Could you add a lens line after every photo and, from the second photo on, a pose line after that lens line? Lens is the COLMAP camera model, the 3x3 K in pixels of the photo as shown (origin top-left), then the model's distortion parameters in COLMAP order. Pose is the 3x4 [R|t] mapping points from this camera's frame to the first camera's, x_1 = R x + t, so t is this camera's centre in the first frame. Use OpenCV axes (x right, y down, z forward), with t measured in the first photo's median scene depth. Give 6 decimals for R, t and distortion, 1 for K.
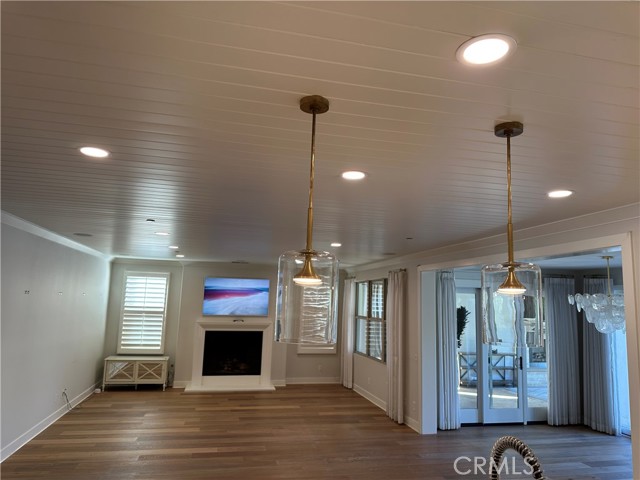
lens RADIAL K [[447.8, 0, 320.0], [0, 447.8, 240.0], [0, 0, 1]] dist [0.086836, -0.115162]
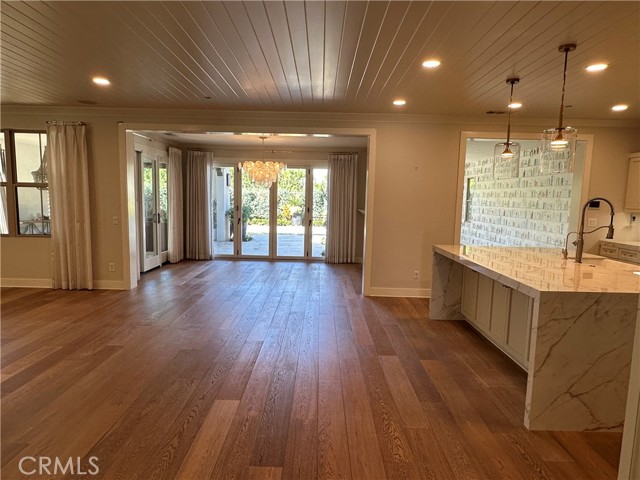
lens RADIAL K [[403.2, 0, 318.7], [0, 403.2, 243.6], [0, 0, 1]] dist [-0.002529, -0.001410]
pose [[0.235254, -0.137972, 0.962091, -0.365602], [-0.149400, 0.972975, 0.176065, 0.065725], [-0.960383, -0.185157, 0.208283, 0.276101]]
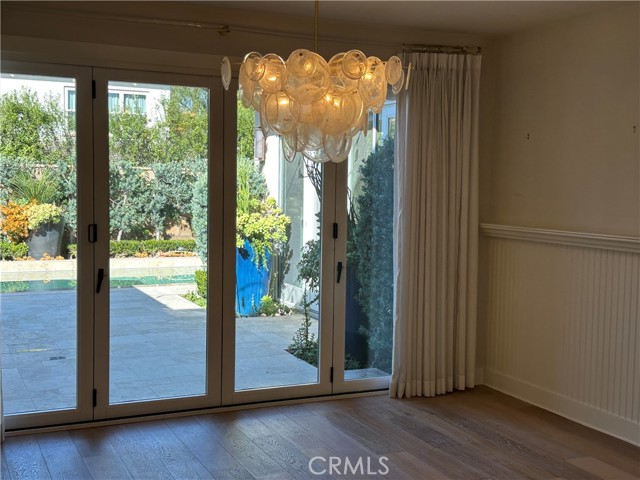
lens RADIAL K [[857.5, 0, 320.4], [0, 857.5, 240.2], [0, 0, 1]] dist [0.249923, -0.564746]
pose [[-0.185826, -0.107915, 0.976639, -0.064113], [-0.156098, 0.984570, 0.079091, 0.116625], [-0.970104, -0.137755, -0.199804, 0.631102]]
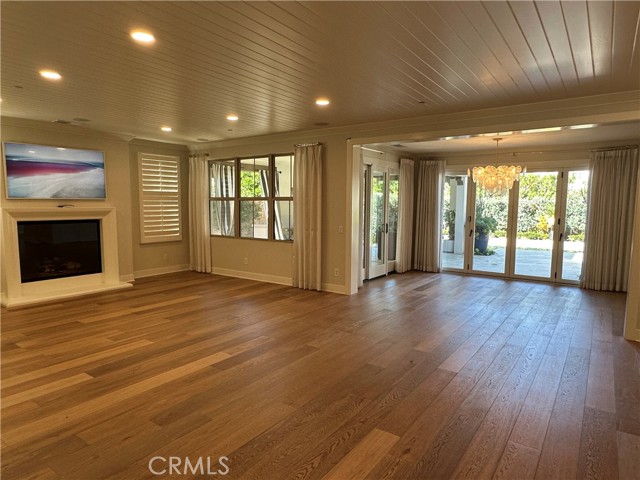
lens RADIAL K [[403.2, 0, 318.7], [0, 403.2, 243.6], [0, 0, 1]] dist [-0.002529, -0.001410]
pose [[0.751190, -0.090909, 0.653796, -0.309374], [-0.074764, 0.972379, 0.221109, 0.063819], [-0.655838, -0.214976, 0.723645, 0.245830]]
